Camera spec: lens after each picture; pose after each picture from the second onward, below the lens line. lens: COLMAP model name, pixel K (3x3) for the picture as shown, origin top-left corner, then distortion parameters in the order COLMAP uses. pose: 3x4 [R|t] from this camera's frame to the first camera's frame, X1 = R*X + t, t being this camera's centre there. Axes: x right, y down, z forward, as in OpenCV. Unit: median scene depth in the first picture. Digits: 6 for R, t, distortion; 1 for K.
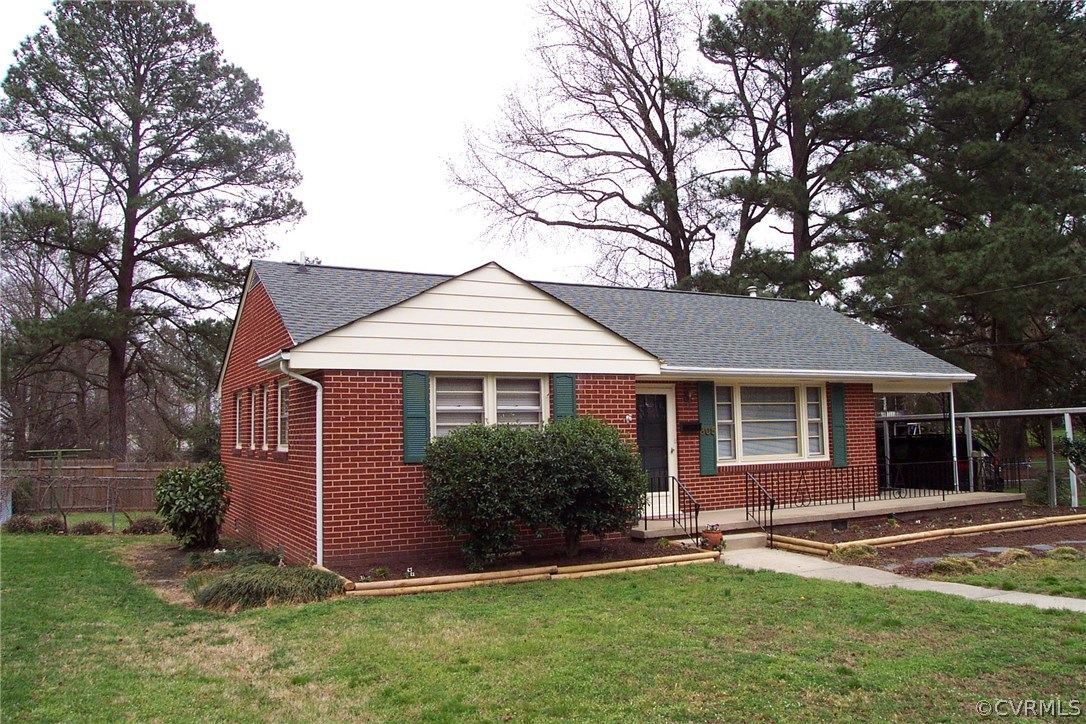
lens RADIAL K [[878.8, 0, 552.8], [0, 878.8, 364.2], [0, 0, 1]] dist [-0.104422, 0.041807]
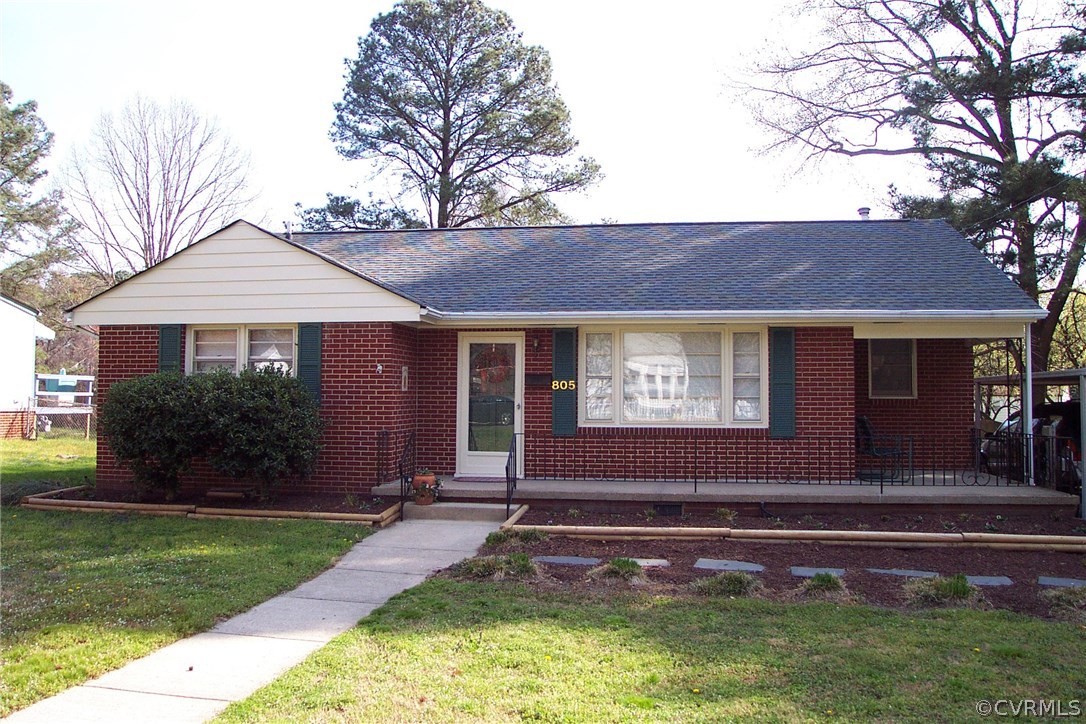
lens RADIAL K [[878.8, 0, 546.3], [0, 878.8, 360.5], [0, 0, 1]] dist [-0.104422, 0.041807]
pose [[0.803904, -0.001508, -0.594757, 0.651549], [0.026680, 0.999082, 0.033528, 0.021510], [0.594160, -0.042821, 0.803206, 0.285087]]
